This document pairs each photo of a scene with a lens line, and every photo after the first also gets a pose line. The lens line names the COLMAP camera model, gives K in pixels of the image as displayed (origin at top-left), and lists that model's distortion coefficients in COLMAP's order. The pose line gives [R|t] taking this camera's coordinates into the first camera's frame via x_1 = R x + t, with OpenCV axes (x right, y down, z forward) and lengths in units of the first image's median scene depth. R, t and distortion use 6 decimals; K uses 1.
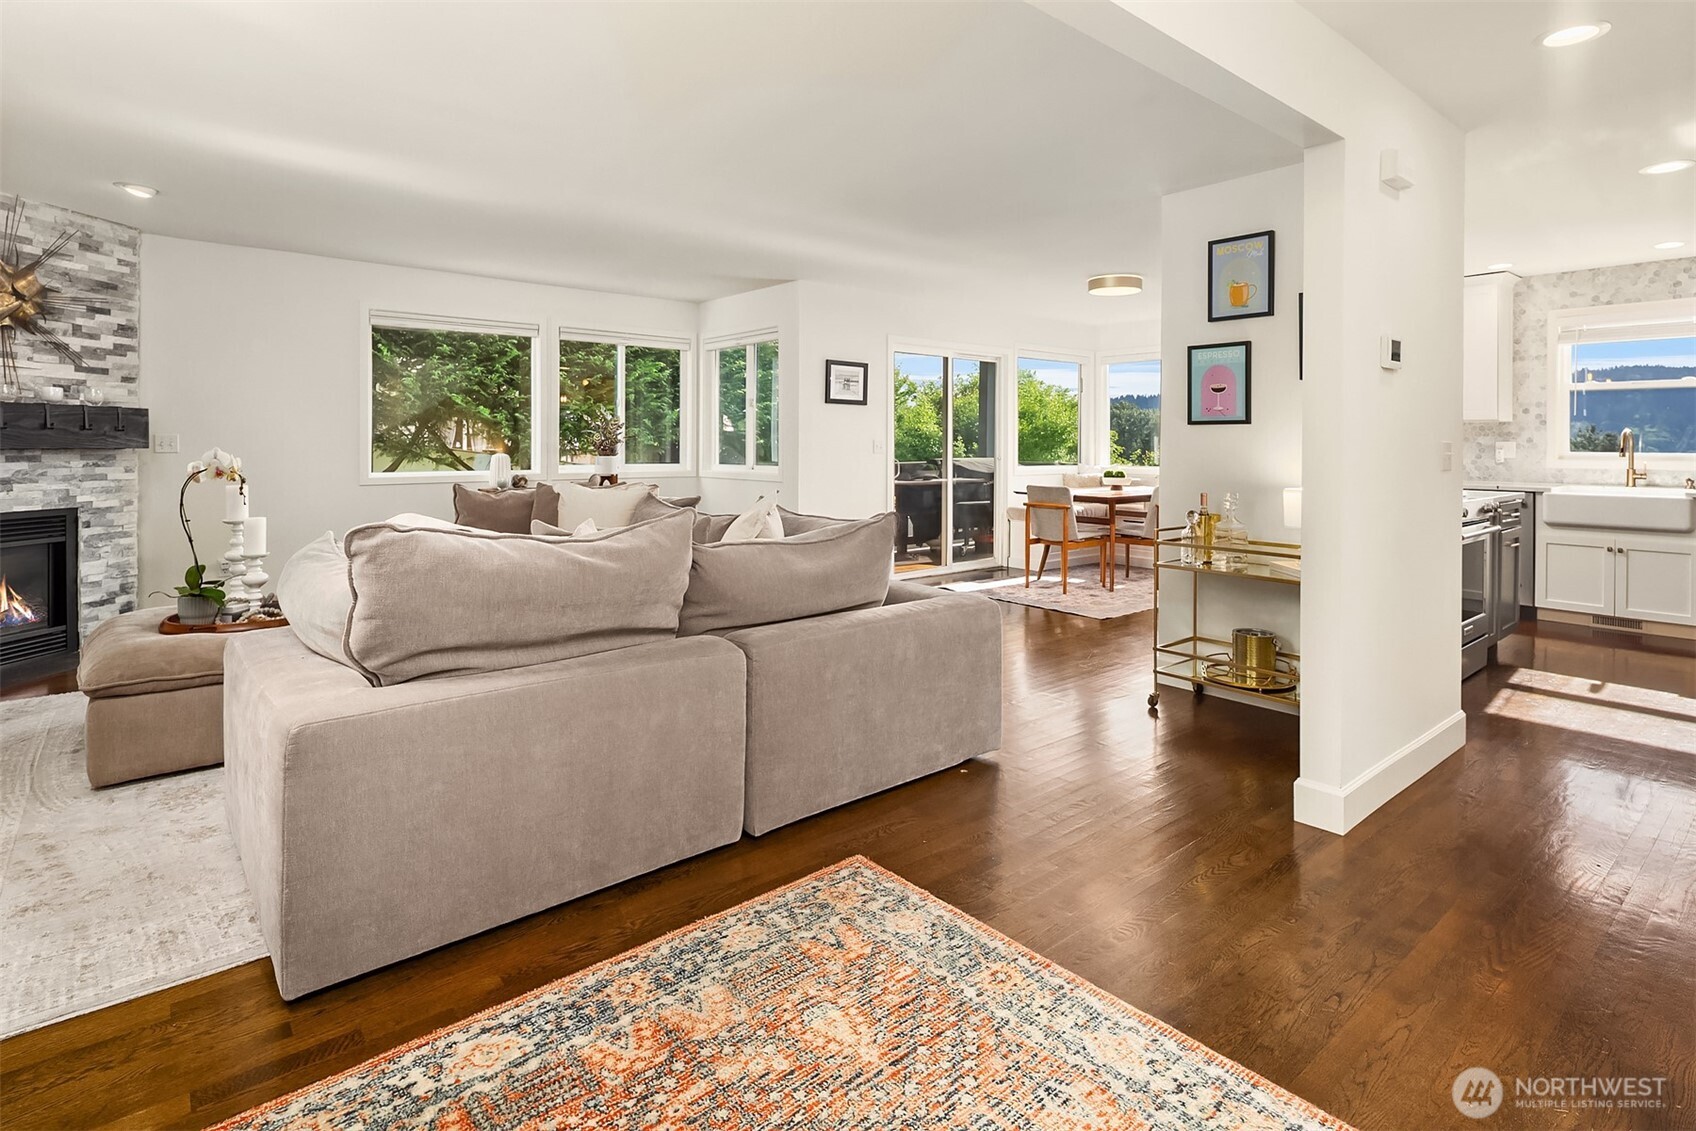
lens RADIAL K [[855.2, 0, 882.1], [0, 855.2, 444.8], [0, 0, 1]] dist [0.000989, -0.001241]
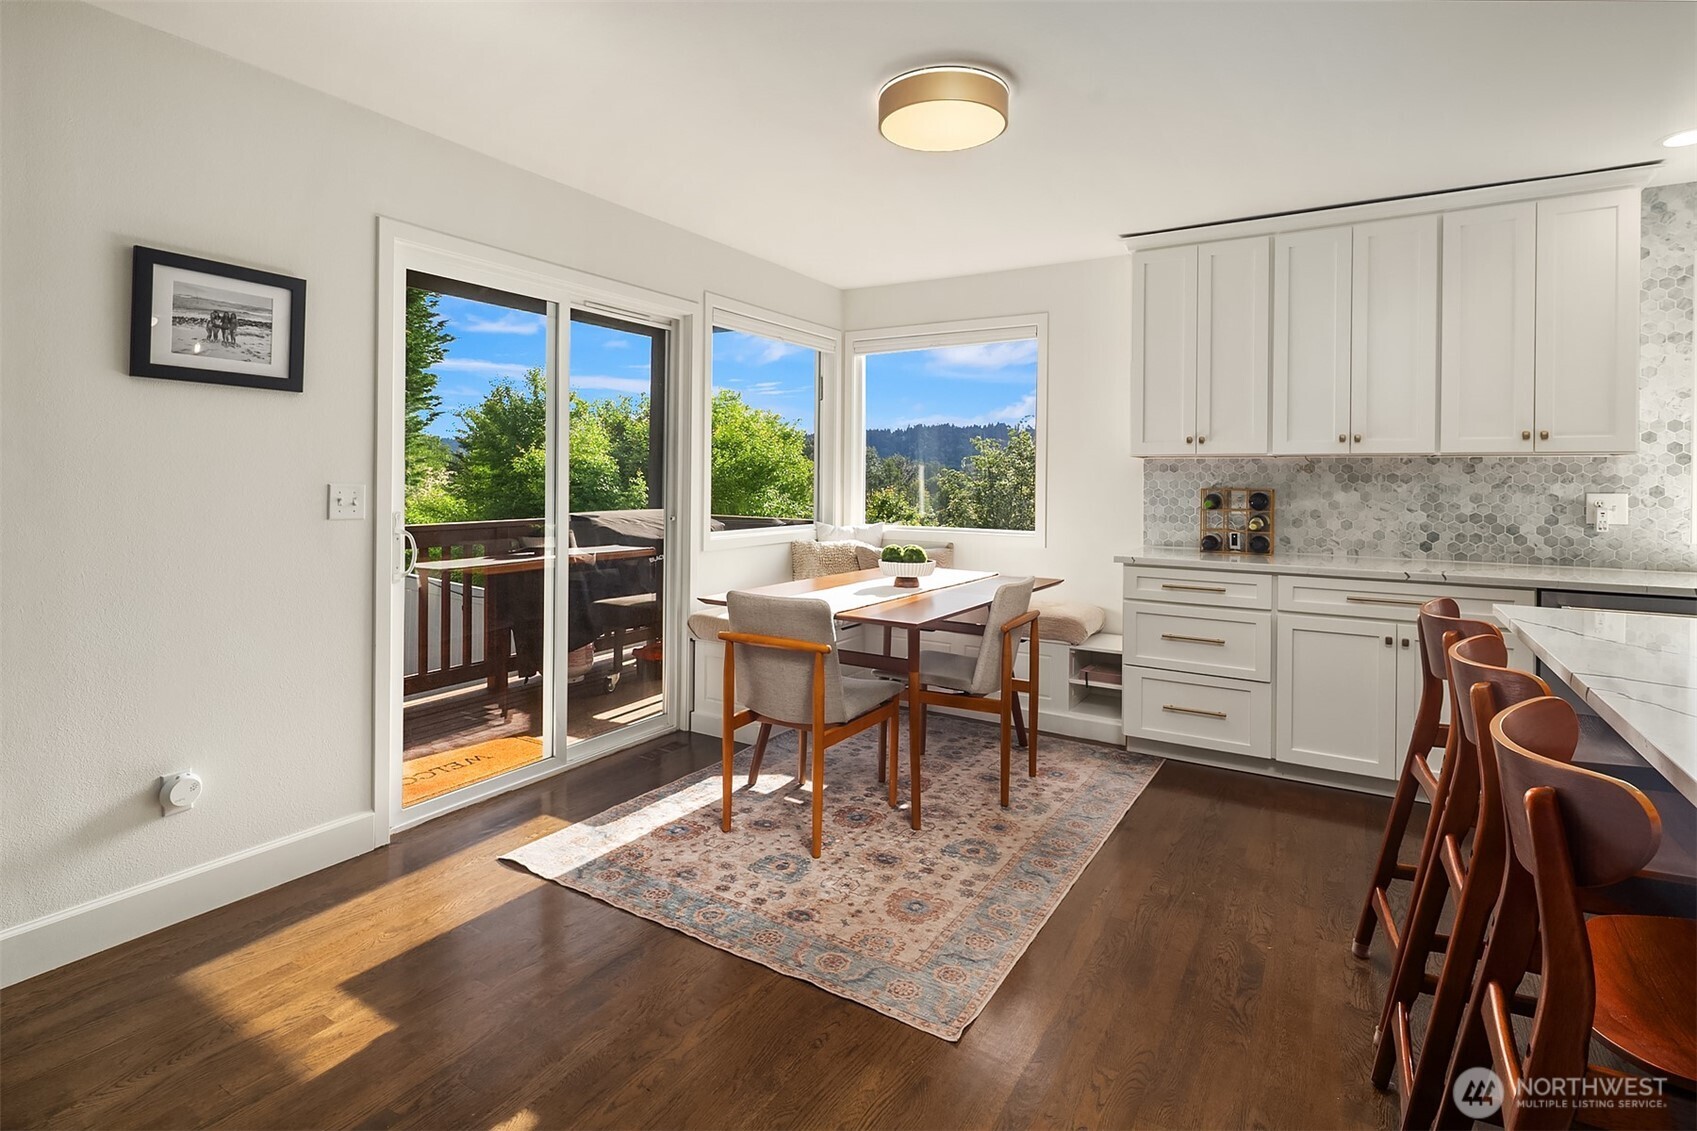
lens RADIAL K [[832.2, 0, 835.7], [0, 832.2, 479.4], [0, 0, 1]] dist [-0.000323, -0.001816]
pose [[0.956418, 0.004756, 0.291963, 0.122538], [-0.005140, 0.999987, 0.000548, -0.011872], [-0.291957, -0.002025, 0.956429, 0.718632]]
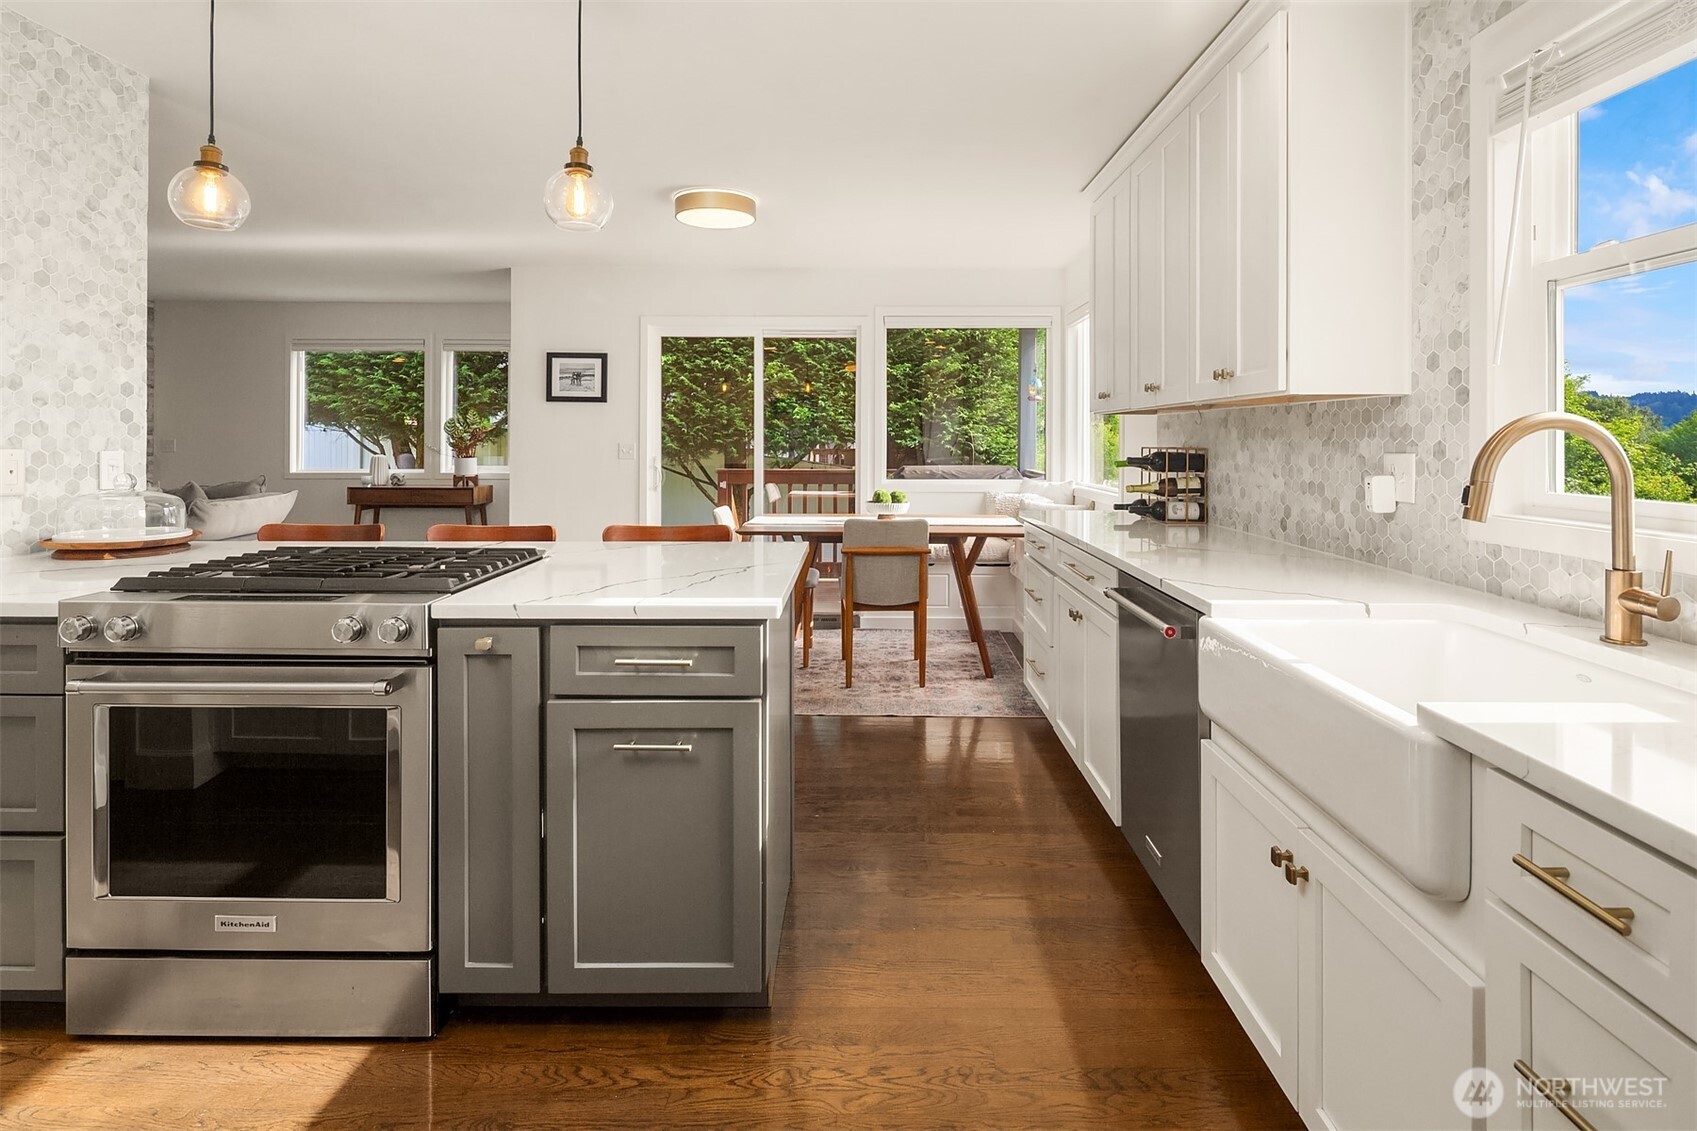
lens RADIAL K [[827.3, 0, 859.0], [0, 827.3, 437.6], [0, 0, 1]] dist [-0.001748, -0.000632]
pose [[0.745825, -0.001764, -0.666139, 0.884842], [-0.001972, 0.999986, -0.004856, -0.009261], [0.666139, 0.004935, 0.745811, 0.681144]]
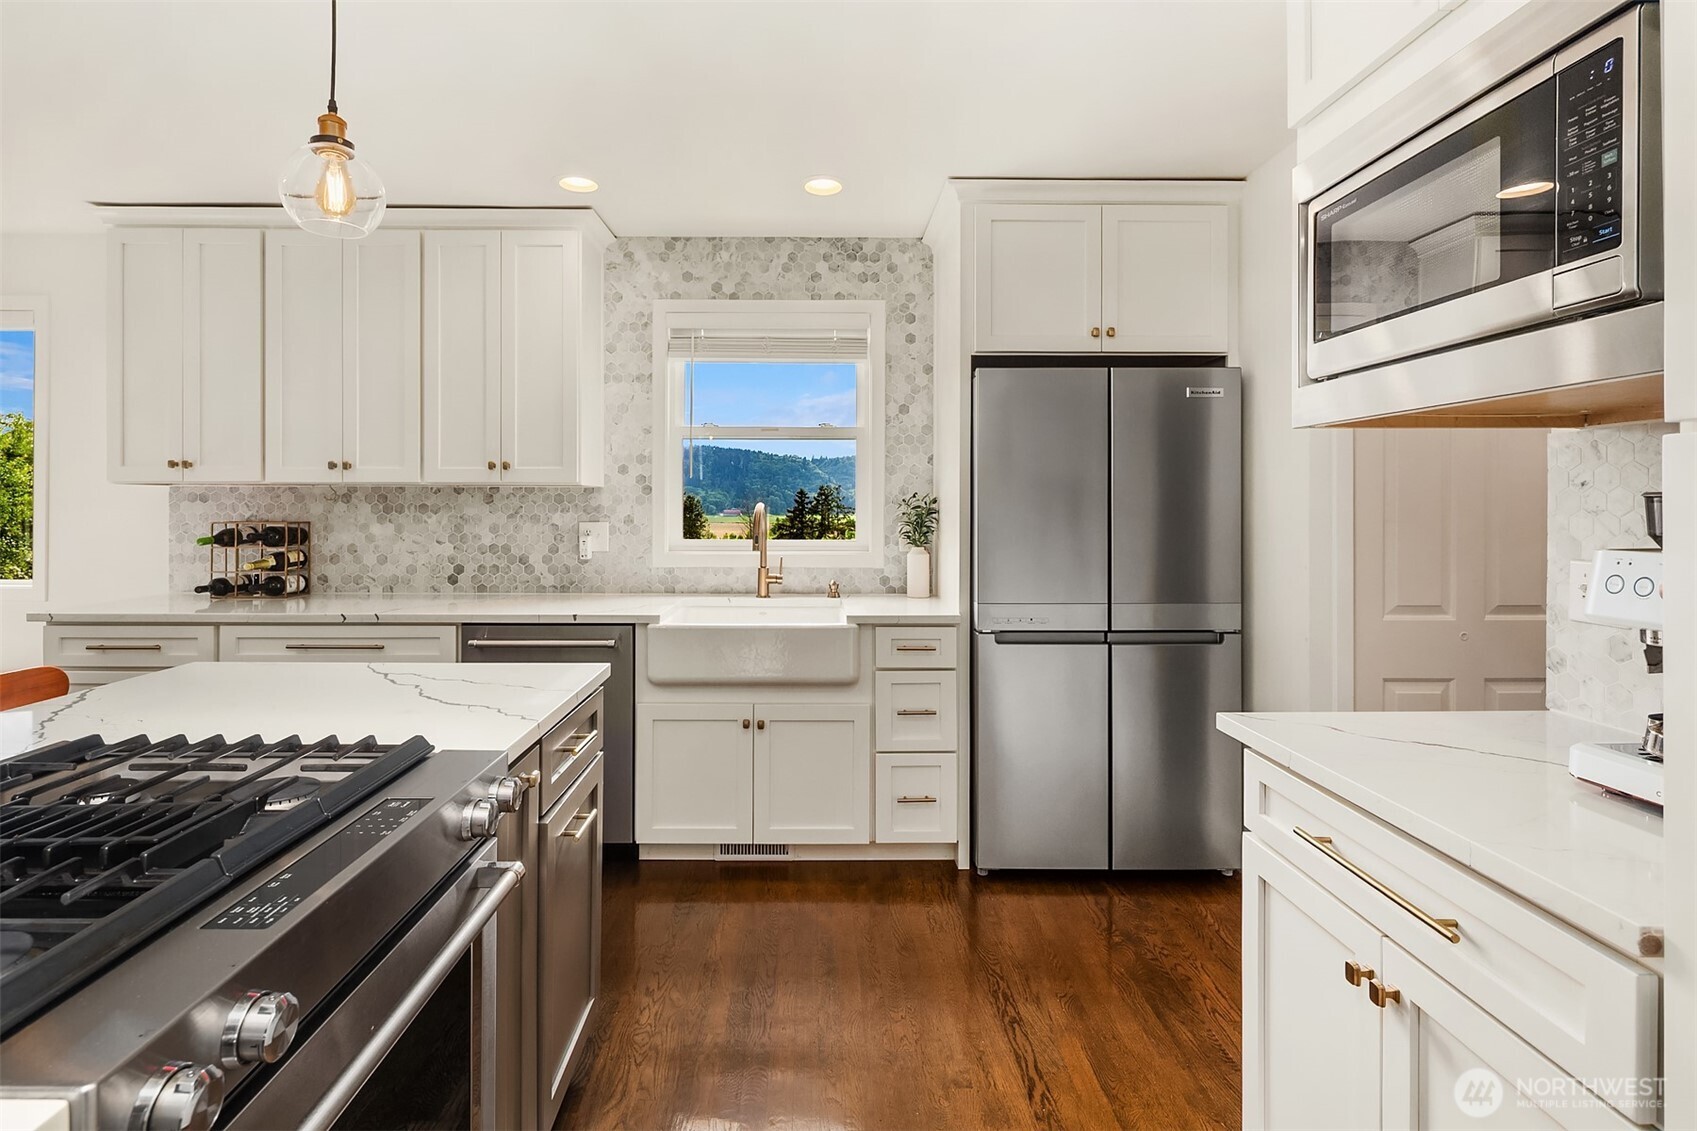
lens RADIAL K [[836.4, 0, 821.3], [0, 836.4, 505.1], [0, 0, 1]] dist [0.003489, -0.000899]
pose [[0.652427, -0.001879, 0.757849, 0.455494], [0.001731, 0.999998, 0.000990, -0.017425], [-0.757849, 0.000666, 0.652429, 0.586186]]
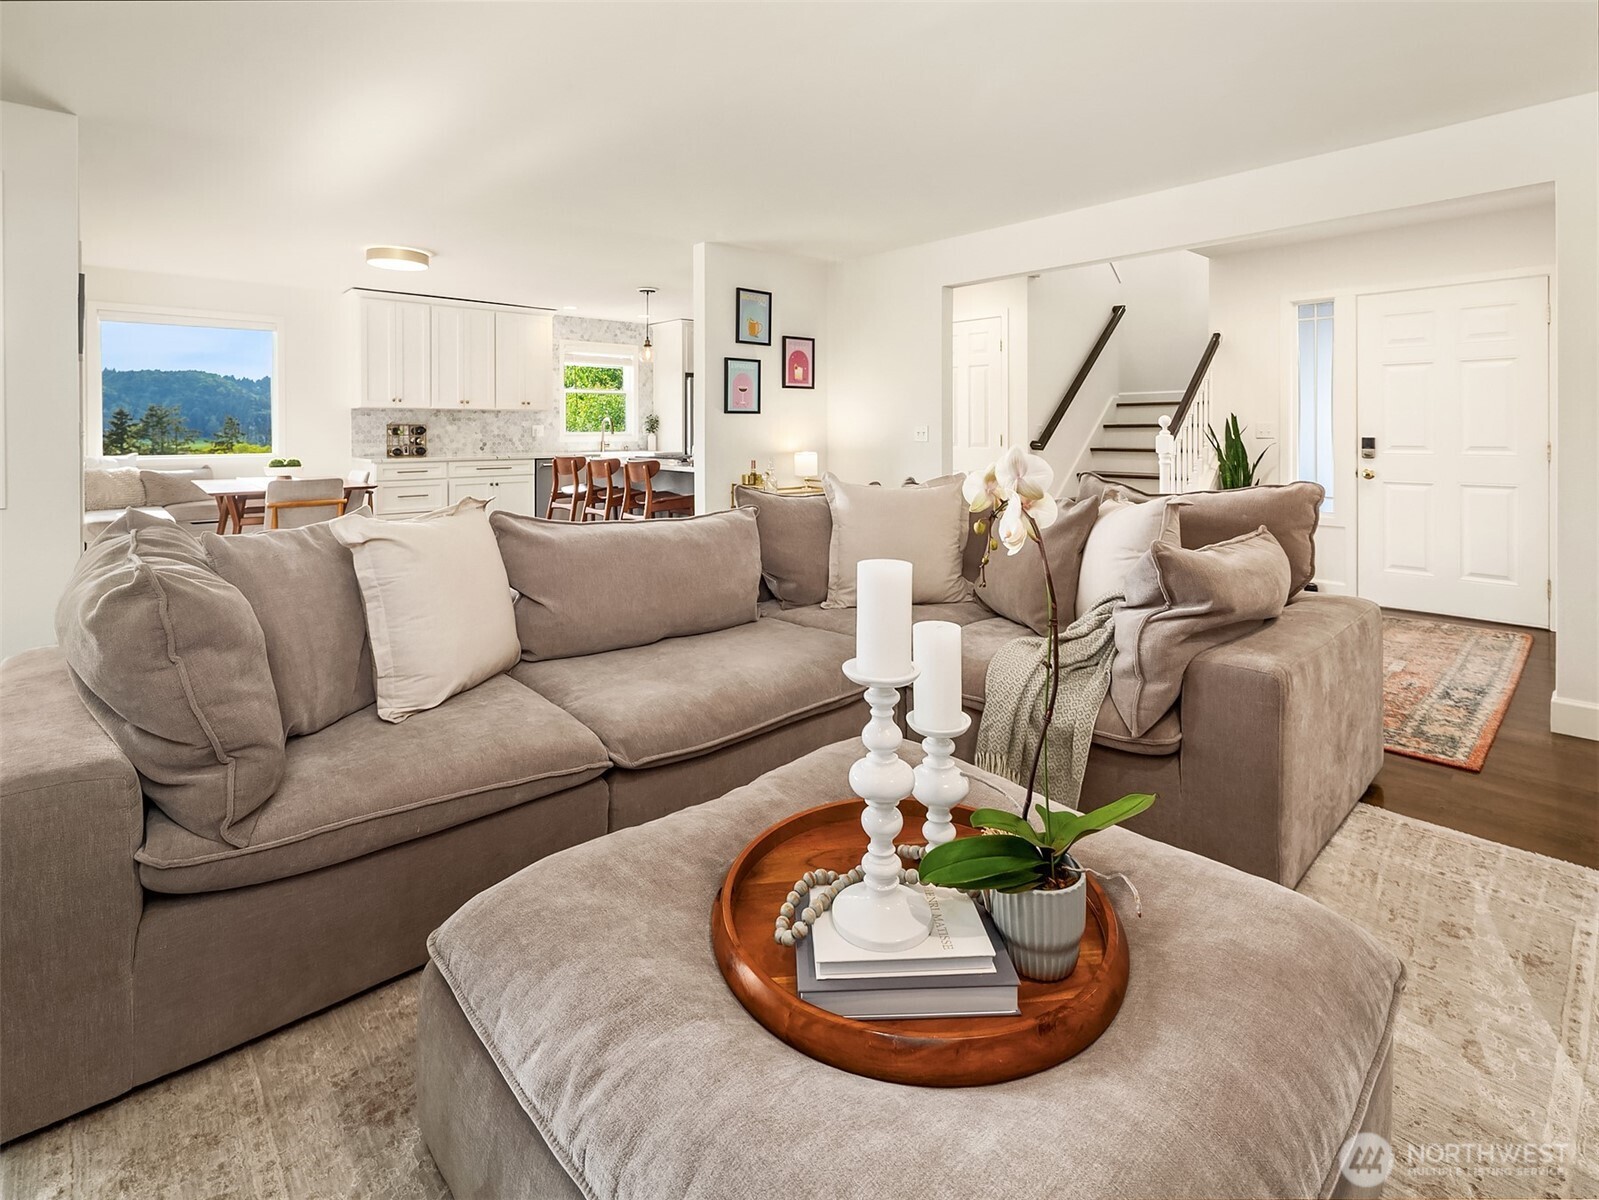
lens RADIAL K [[773.5, 0, 802.8], [0, 773.5, 428.9], [0, 0, 1]] dist [-0.003080, -0.000828]
pose [[-0.027442, -0.004047, 0.999615, -0.668088], [0.003493, 0.999985, 0.004144, -0.001223], [-0.999617, 0.003605, -0.027428, 0.658753]]
